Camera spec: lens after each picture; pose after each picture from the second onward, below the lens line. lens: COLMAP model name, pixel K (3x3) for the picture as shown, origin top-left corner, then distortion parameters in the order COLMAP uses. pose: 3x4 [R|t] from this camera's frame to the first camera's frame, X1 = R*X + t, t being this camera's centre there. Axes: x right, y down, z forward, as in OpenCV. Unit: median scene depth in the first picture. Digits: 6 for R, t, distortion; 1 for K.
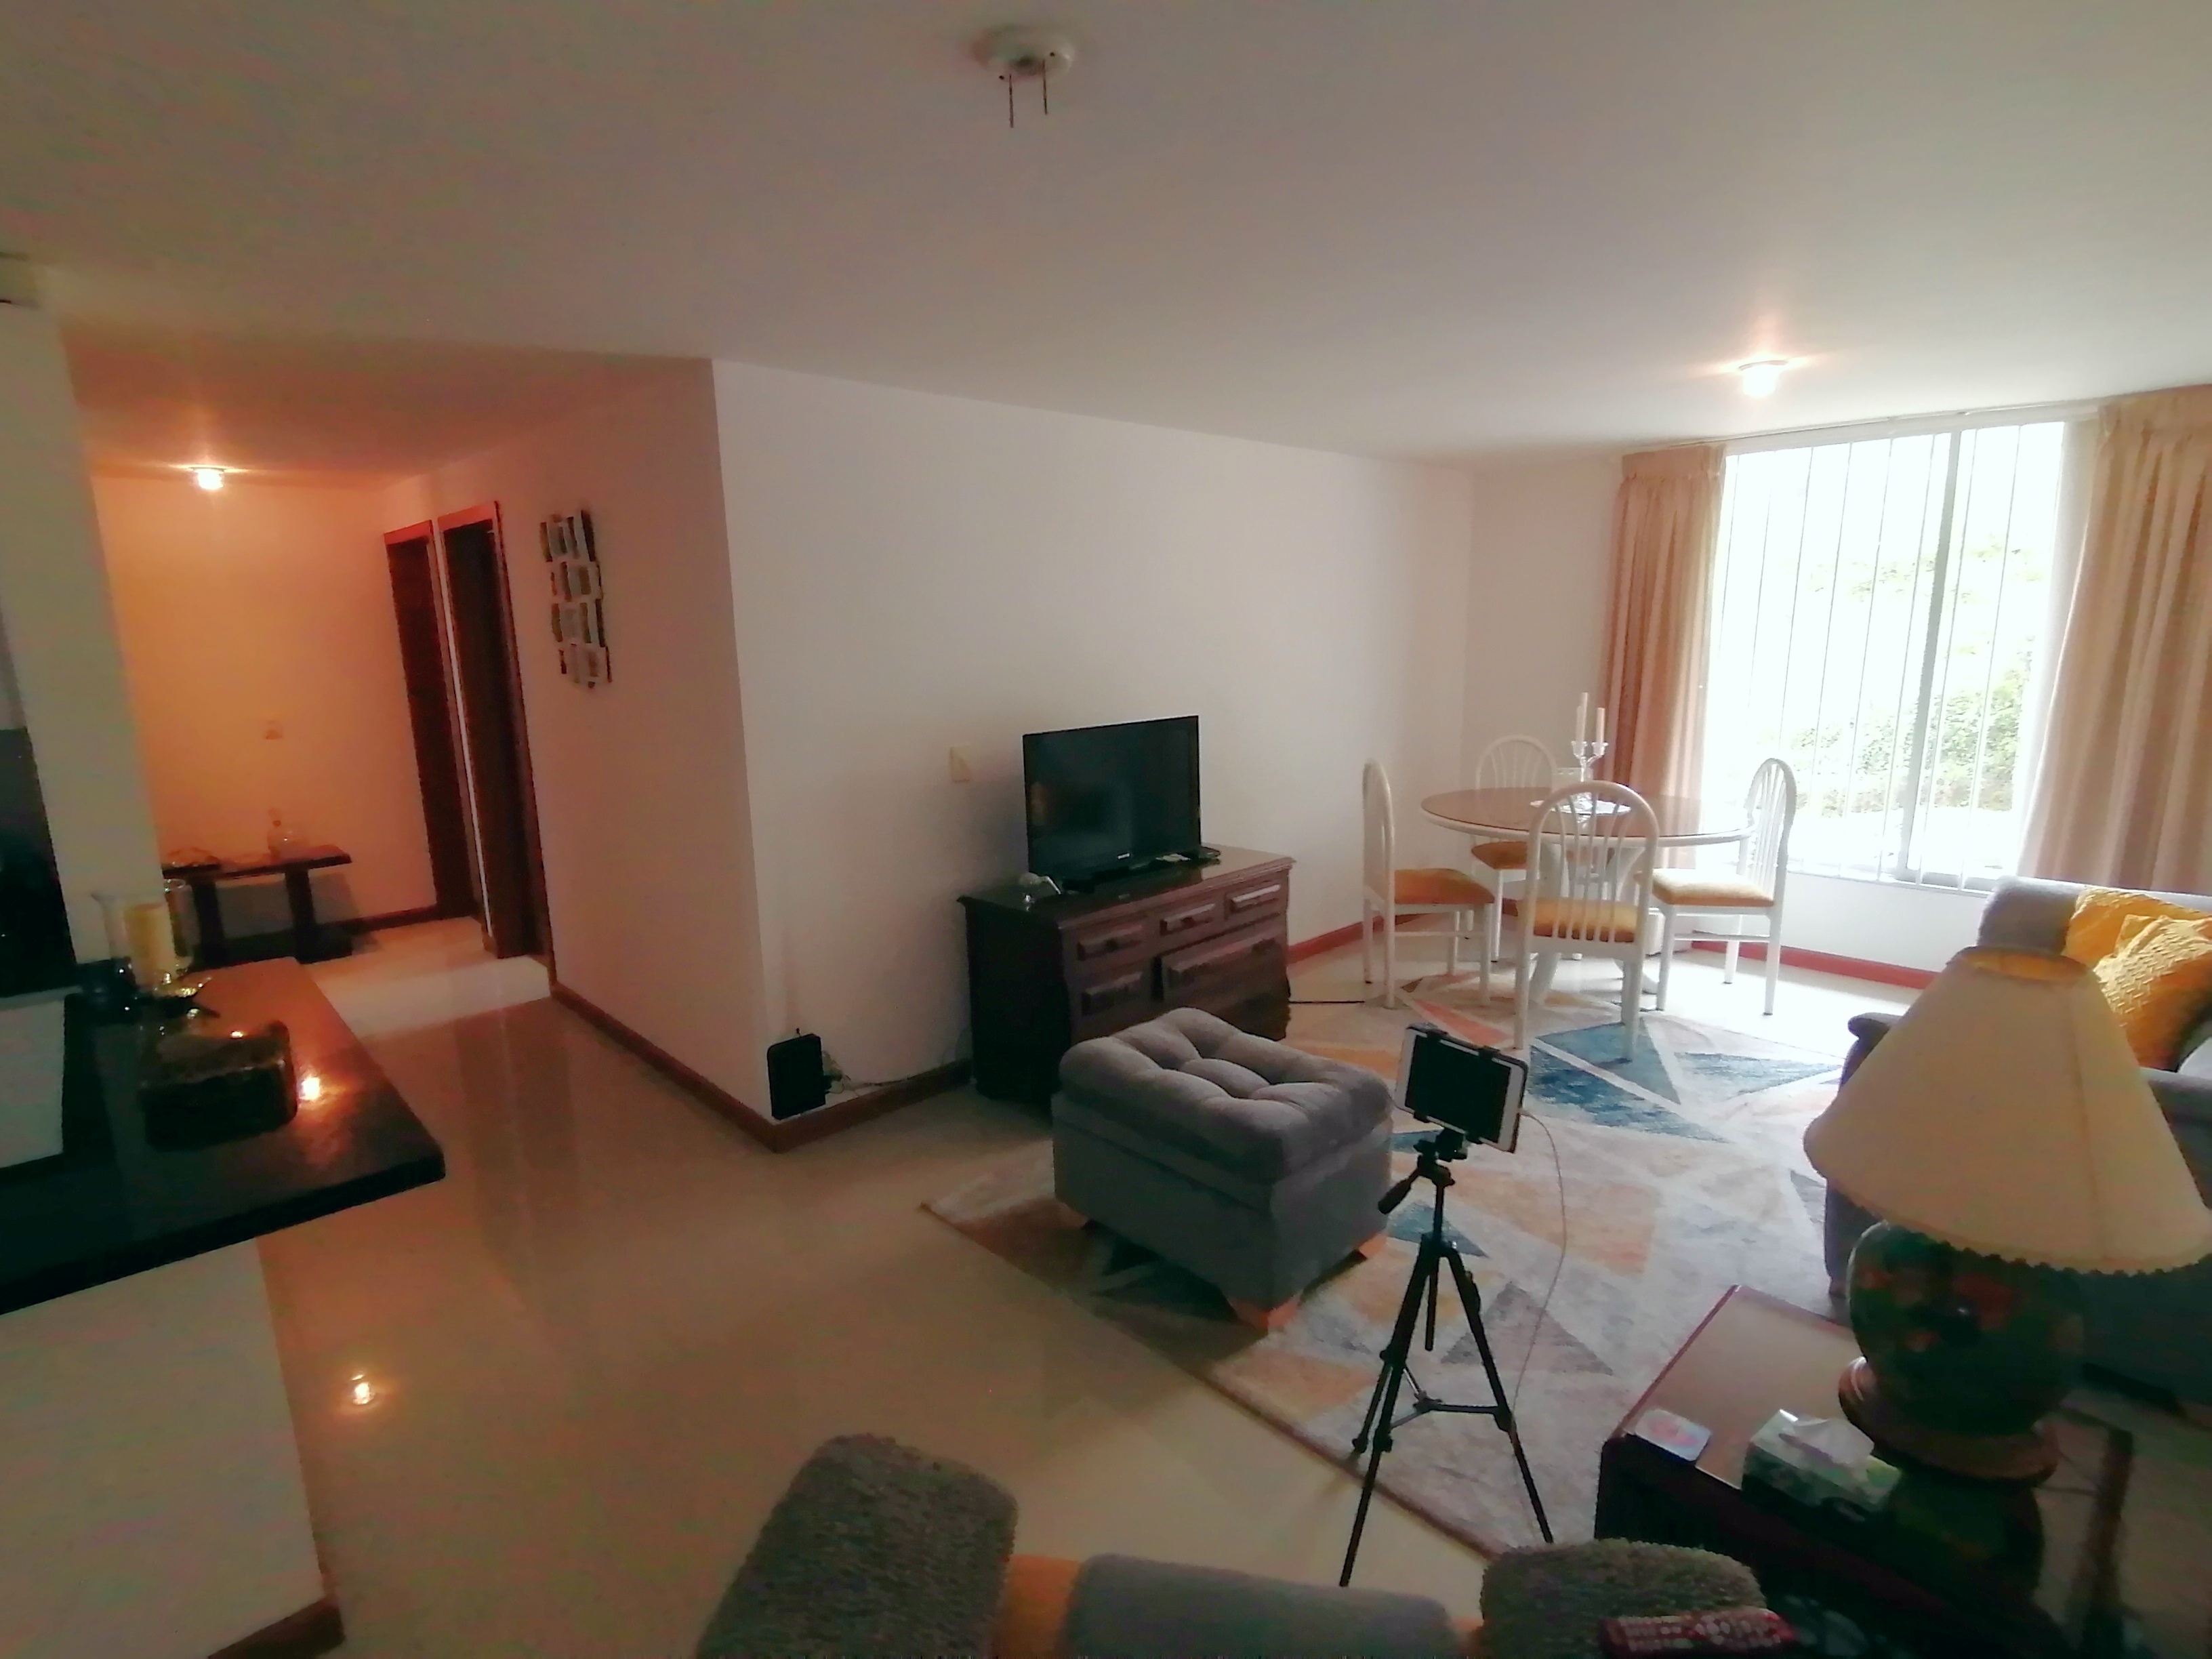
lens RADIAL K [[1105.0, 0, 1115.8], [0, 1105.0, 822.0], [0, 0, 1]] dist [0.028098, -0.022406]
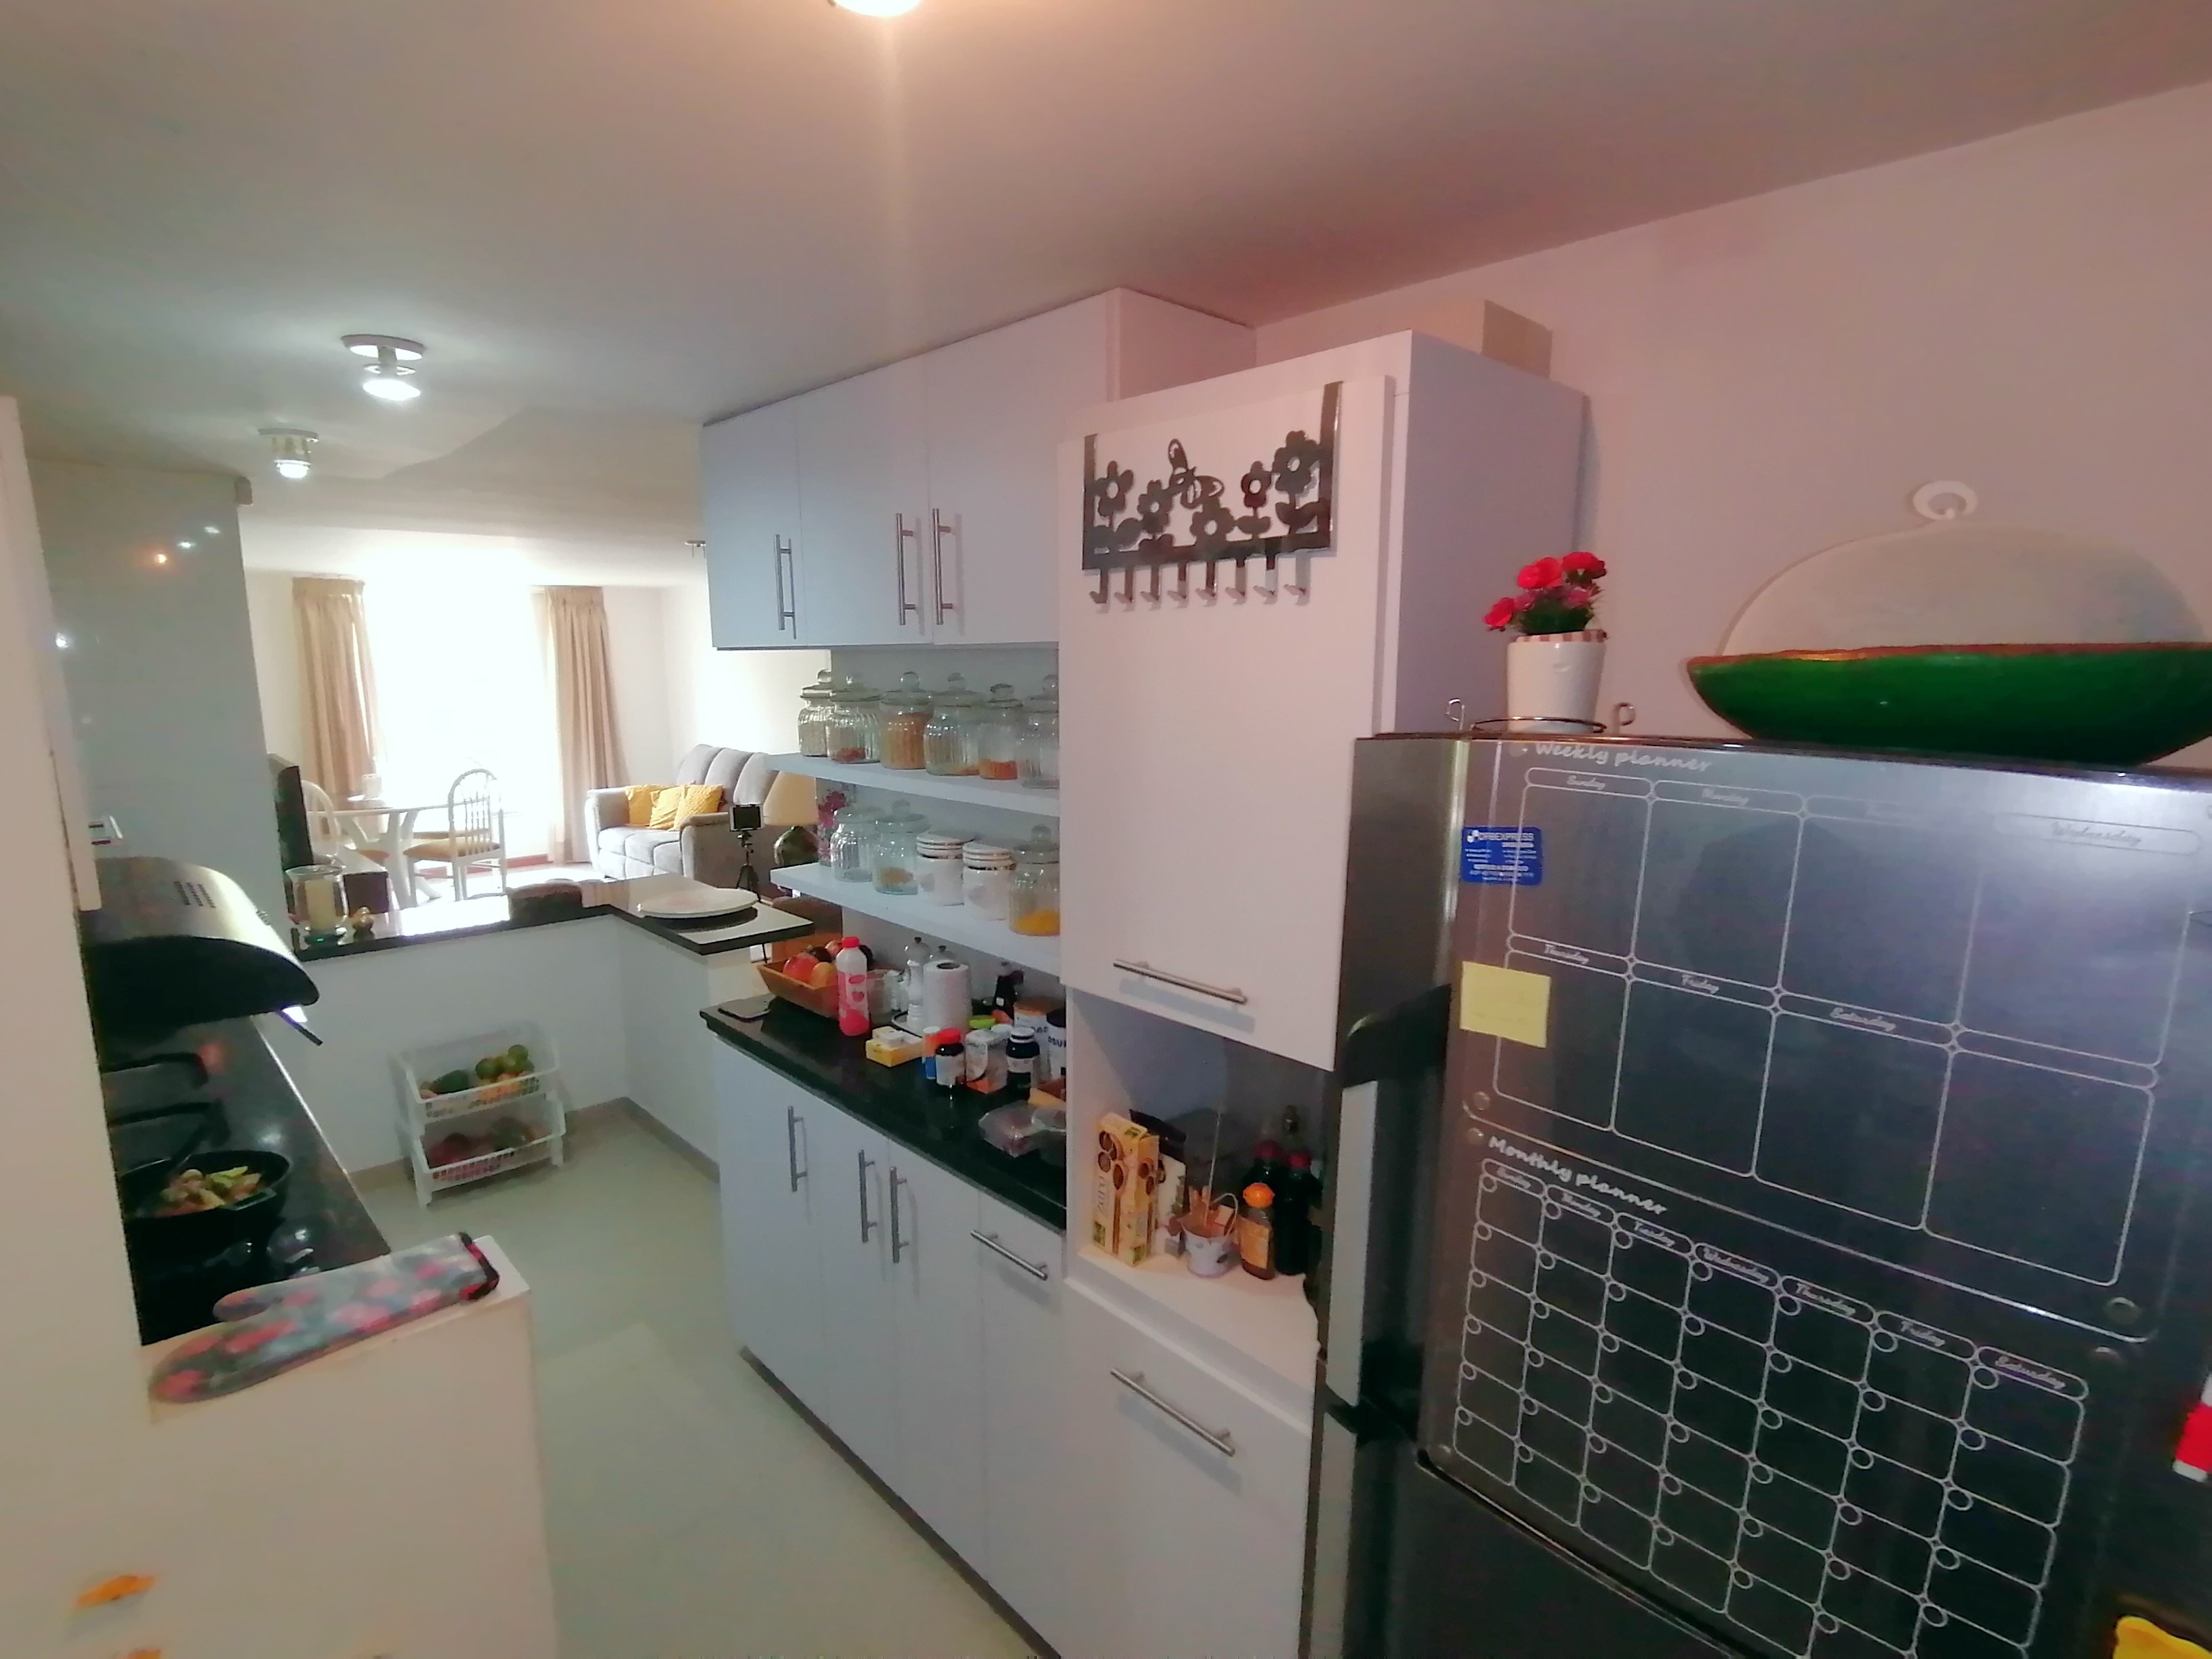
lens RADIAL K [[1105.0, 0, 1097.0], [0, 1105.0, 832.8], [0, 0, 1]] dist [0.028098, -0.022406]
pose [[0.002797, -0.145982, 0.989283, -1.156950], [0.177395, 0.973669, 0.143177, -0.009090], [-0.984136, 0.175094, 0.028619, -0.072268]]
